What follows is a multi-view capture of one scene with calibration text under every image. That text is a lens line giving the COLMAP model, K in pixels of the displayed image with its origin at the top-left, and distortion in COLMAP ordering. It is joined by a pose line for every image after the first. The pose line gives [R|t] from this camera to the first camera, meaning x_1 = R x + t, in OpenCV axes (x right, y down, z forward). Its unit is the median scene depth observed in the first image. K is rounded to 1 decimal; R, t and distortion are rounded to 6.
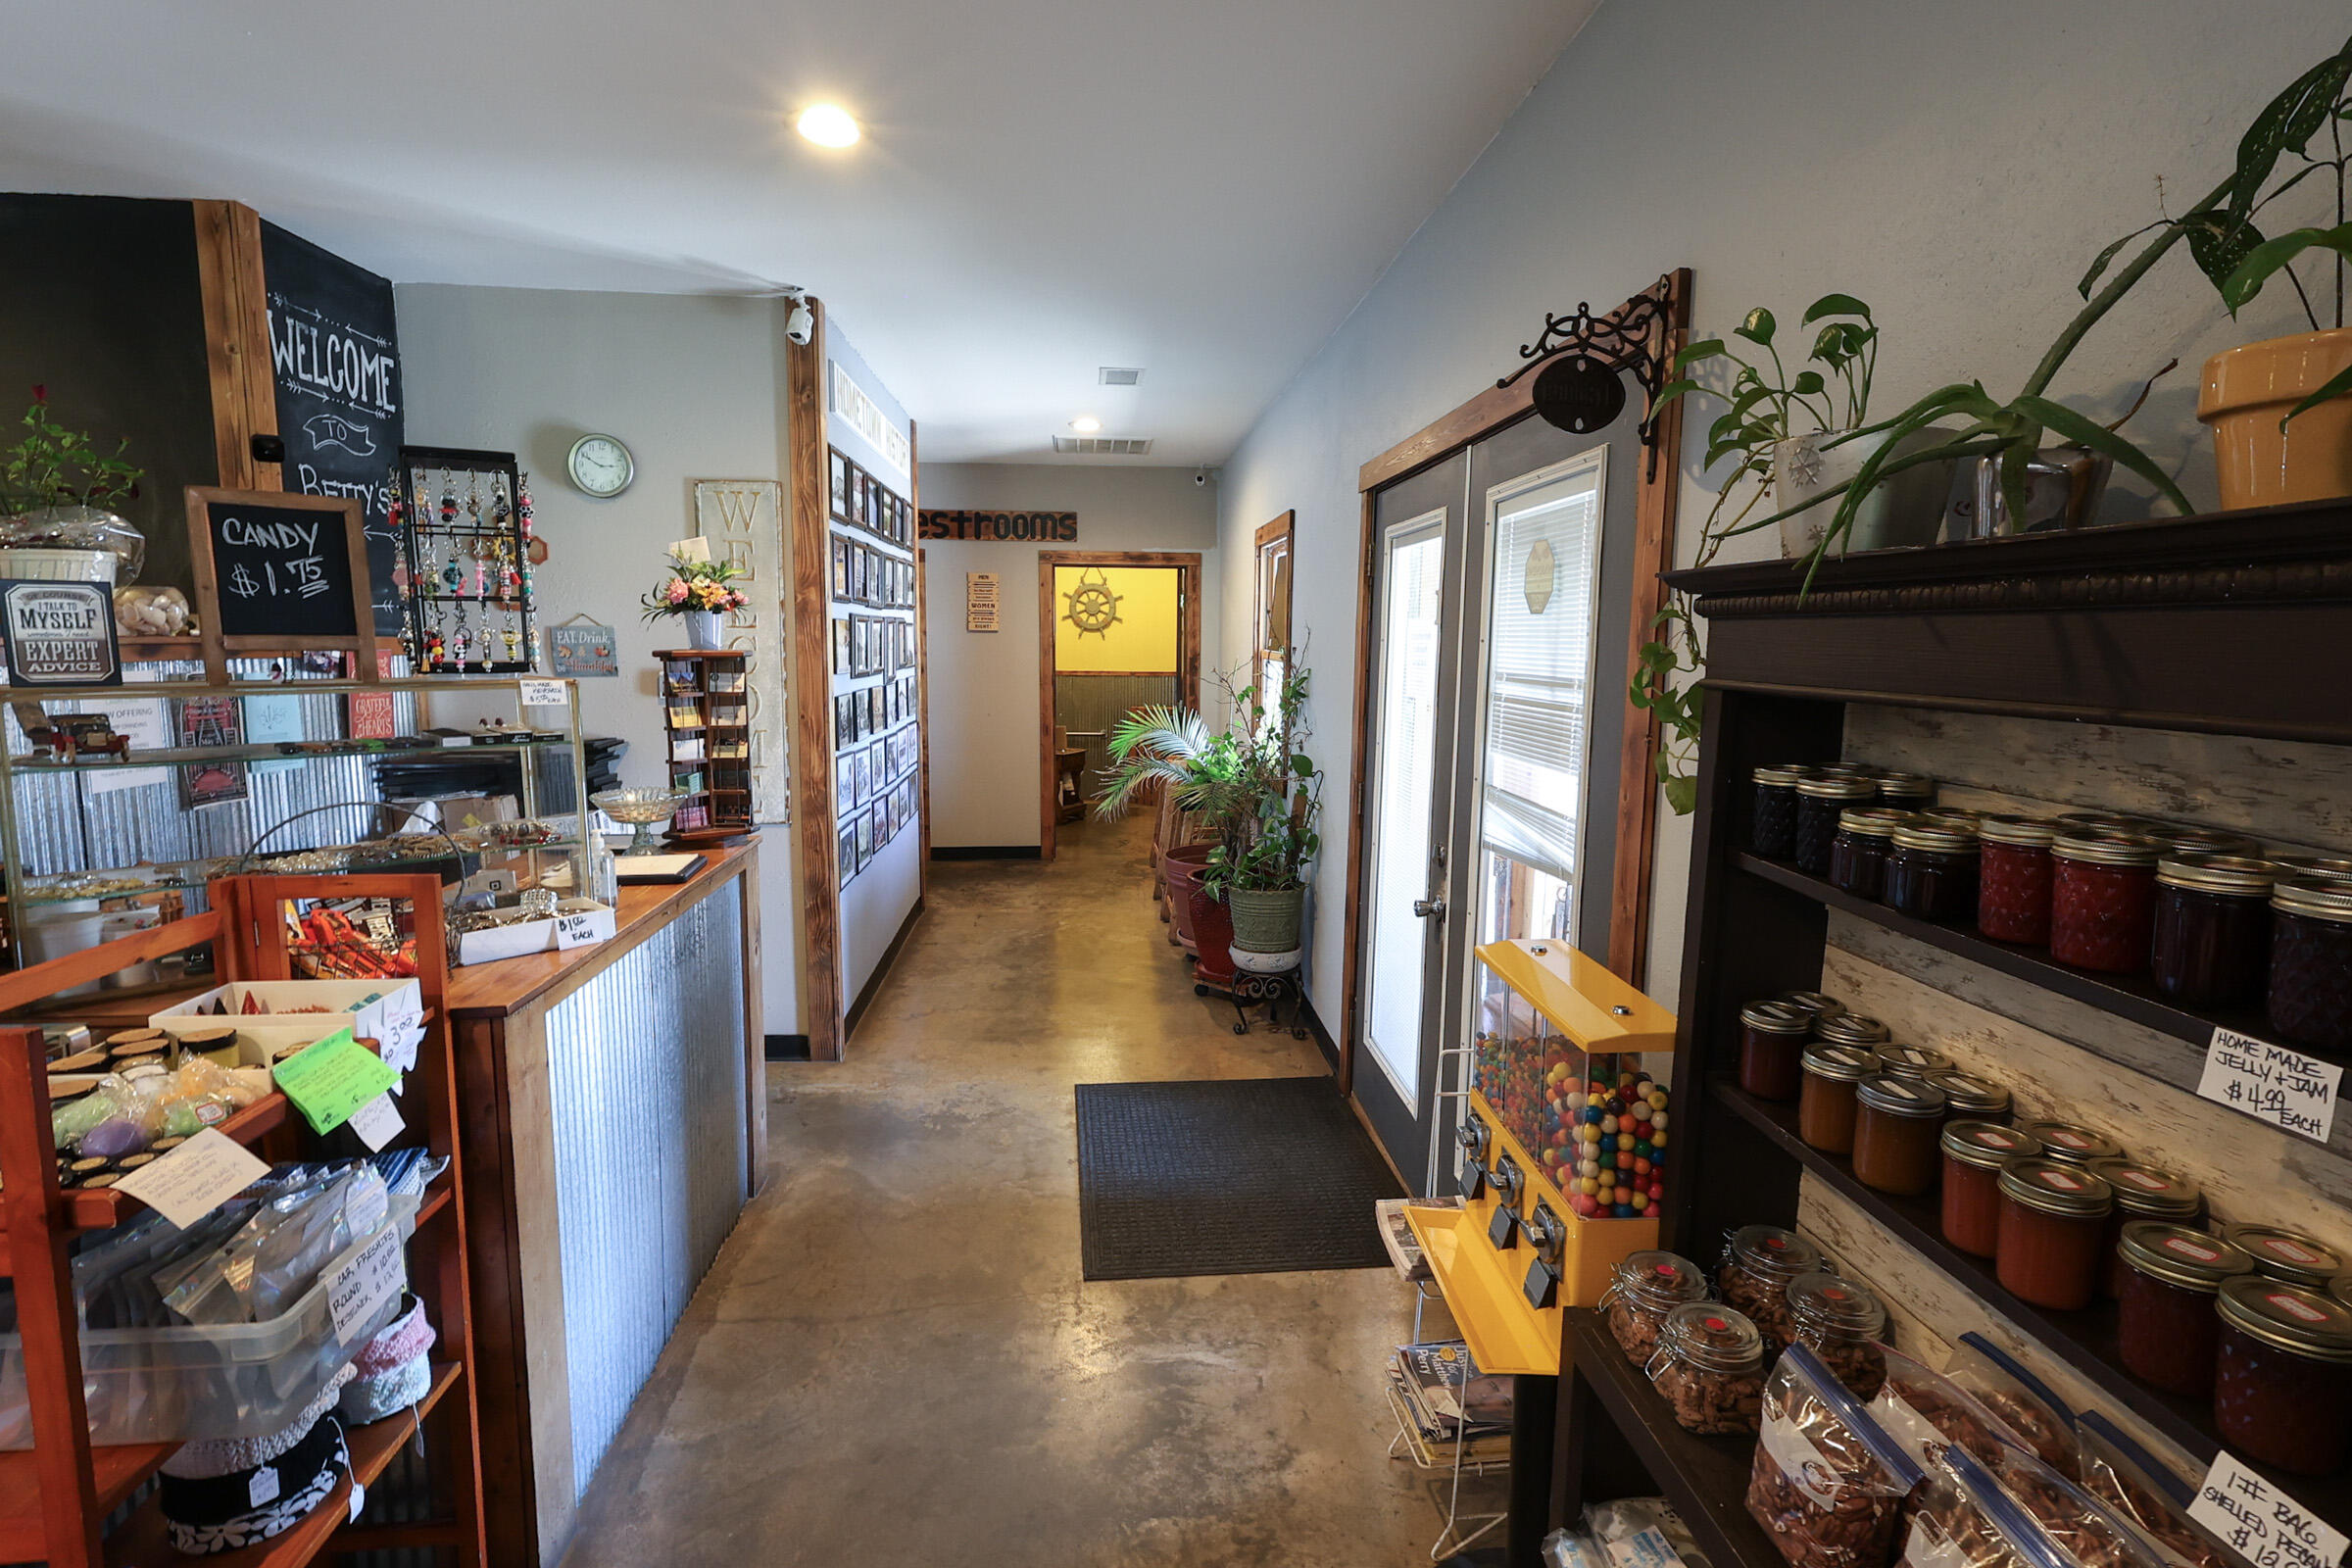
lens RADIAL K [[1125.1, 0, 1176.8], [0, 1125.1, 783.1], [0, 0, 1]] dist [-0.000084, 0.000000]
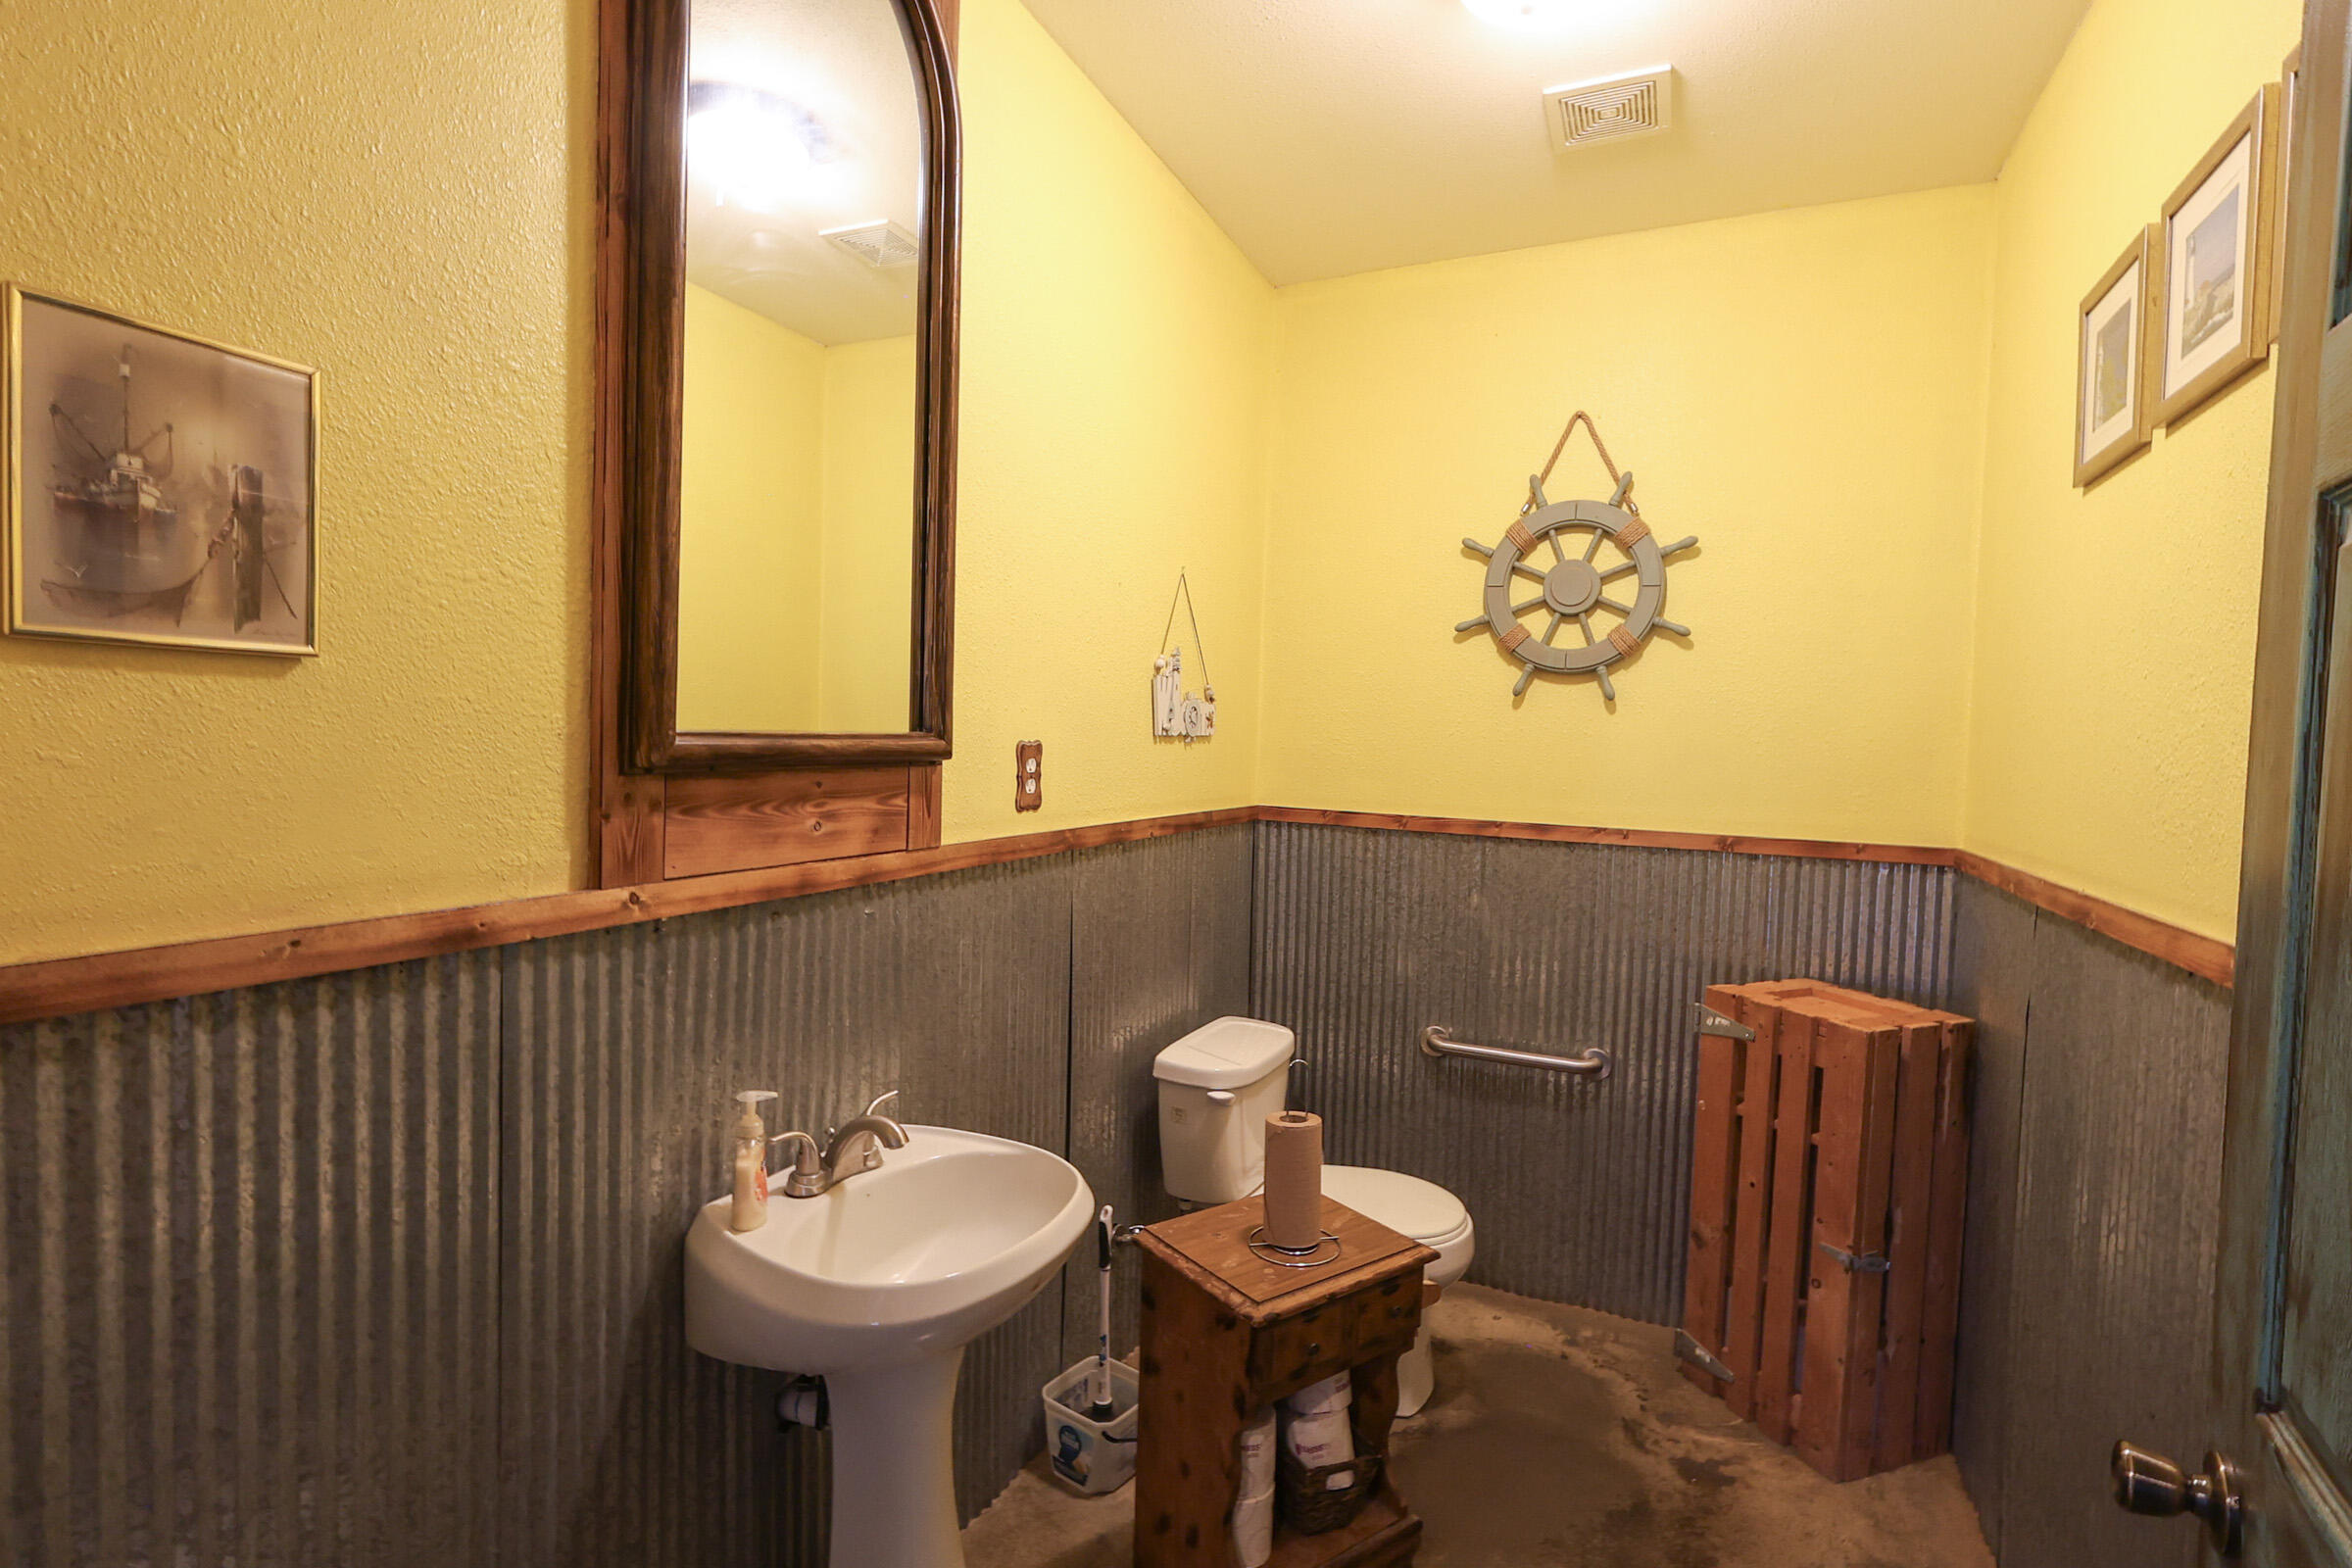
lens RADIAL K [[1125.1, 0, 1176.8], [0, 1125.1, 783.7], [0, 0, 1]] dist [-0.000084, 0.000000]
pose [[0.874913, 0.035443, -0.482982, -0.025935], [-0.082472, 0.993655, -0.076477, -0.081826], [0.477207, 0.106743, 0.872284, 0.724971]]
